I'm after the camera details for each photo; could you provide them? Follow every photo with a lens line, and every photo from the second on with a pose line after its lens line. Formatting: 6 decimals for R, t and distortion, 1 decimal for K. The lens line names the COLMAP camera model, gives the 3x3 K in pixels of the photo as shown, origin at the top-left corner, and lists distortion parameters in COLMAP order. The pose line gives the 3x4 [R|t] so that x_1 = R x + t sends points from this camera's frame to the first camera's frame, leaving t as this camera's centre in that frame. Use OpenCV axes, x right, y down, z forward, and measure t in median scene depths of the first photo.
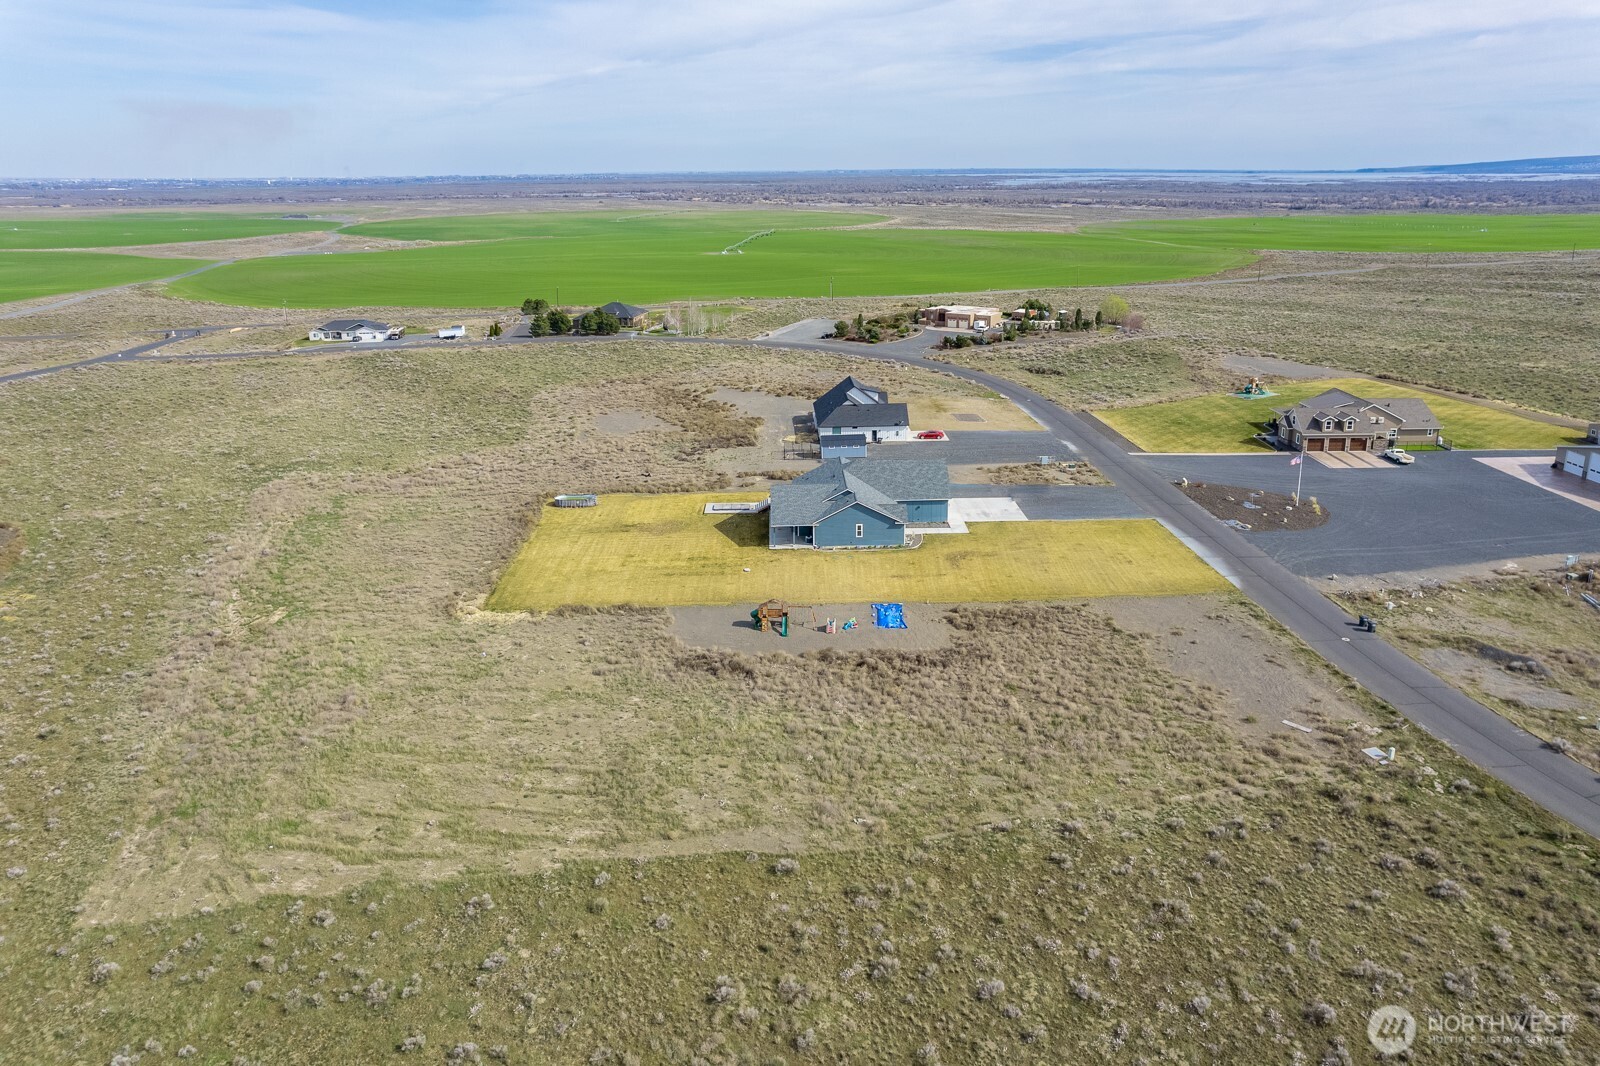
lens RADIAL K [[1016.1, 0, 800.0], [0, 1016.1, 533.0], [0, 0, 1]] dist [-0.011723, 0.000434]
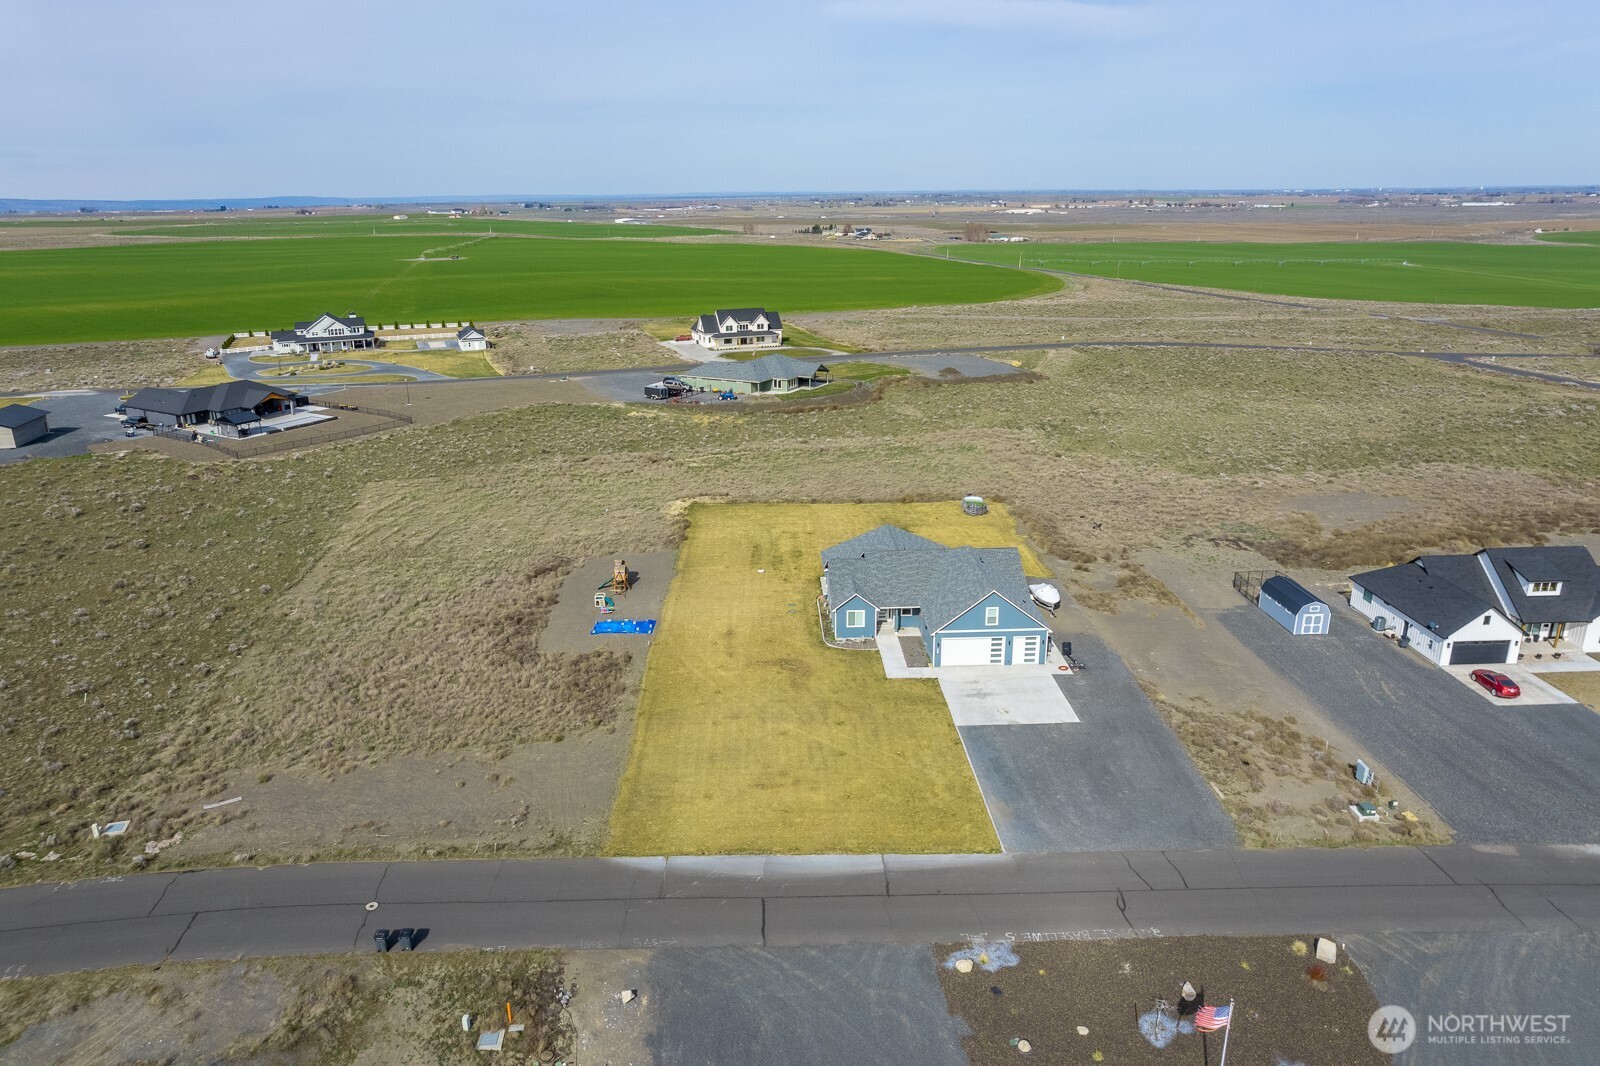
lens RADIAL K [[1016.1, 0, 800.0], [0, 1016.1, 533.0], [0, 0, 1]] dist [-0.011723, 0.000434]
pose [[-0.001108, 0.321620, -0.946868, 0.850206], [-0.319566, 0.897105, 0.305092, -0.302604], [0.947563, 0.302925, 0.101785, 0.899299]]
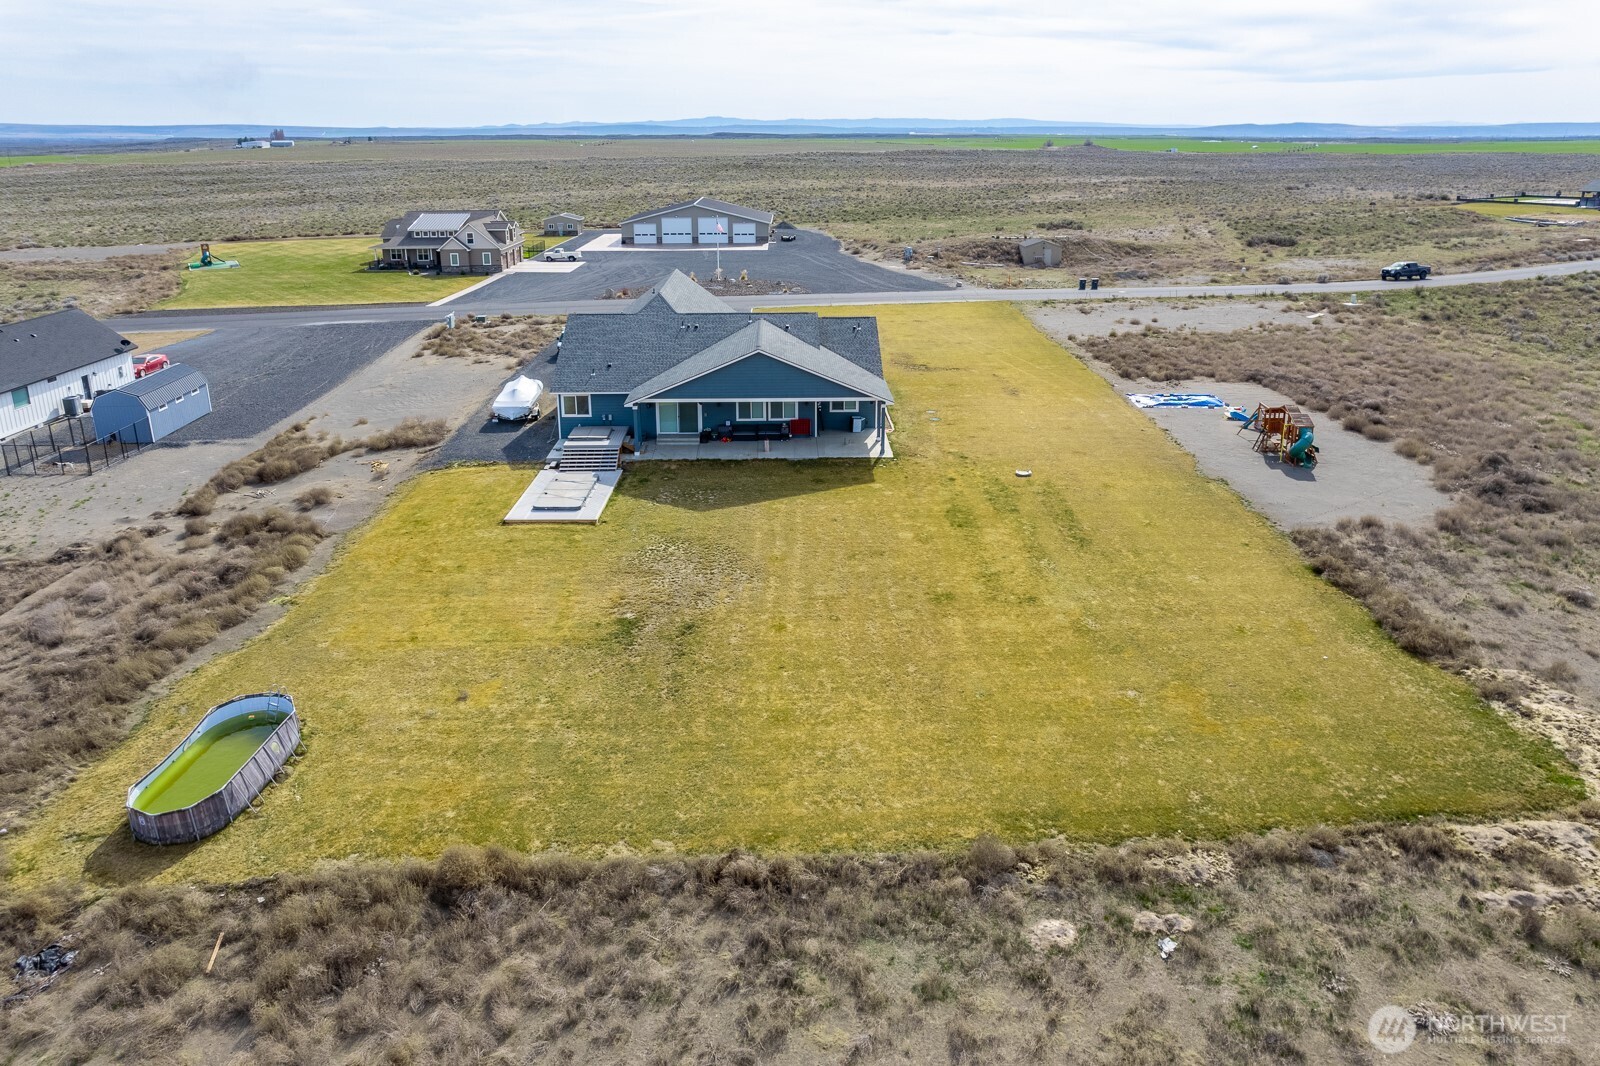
lens RADIAL K [[1016.1, 0, 800.0], [0, 1016.1, 533.0], [0, 0, 1]] dist [-0.011723, 0.000434]
pose [[0.023142, -0.363452, 0.931325, -0.470533], [0.339648, 0.879023, 0.334601, -0.121745], [-0.940268, 0.308579, 0.143788, 1.009266]]
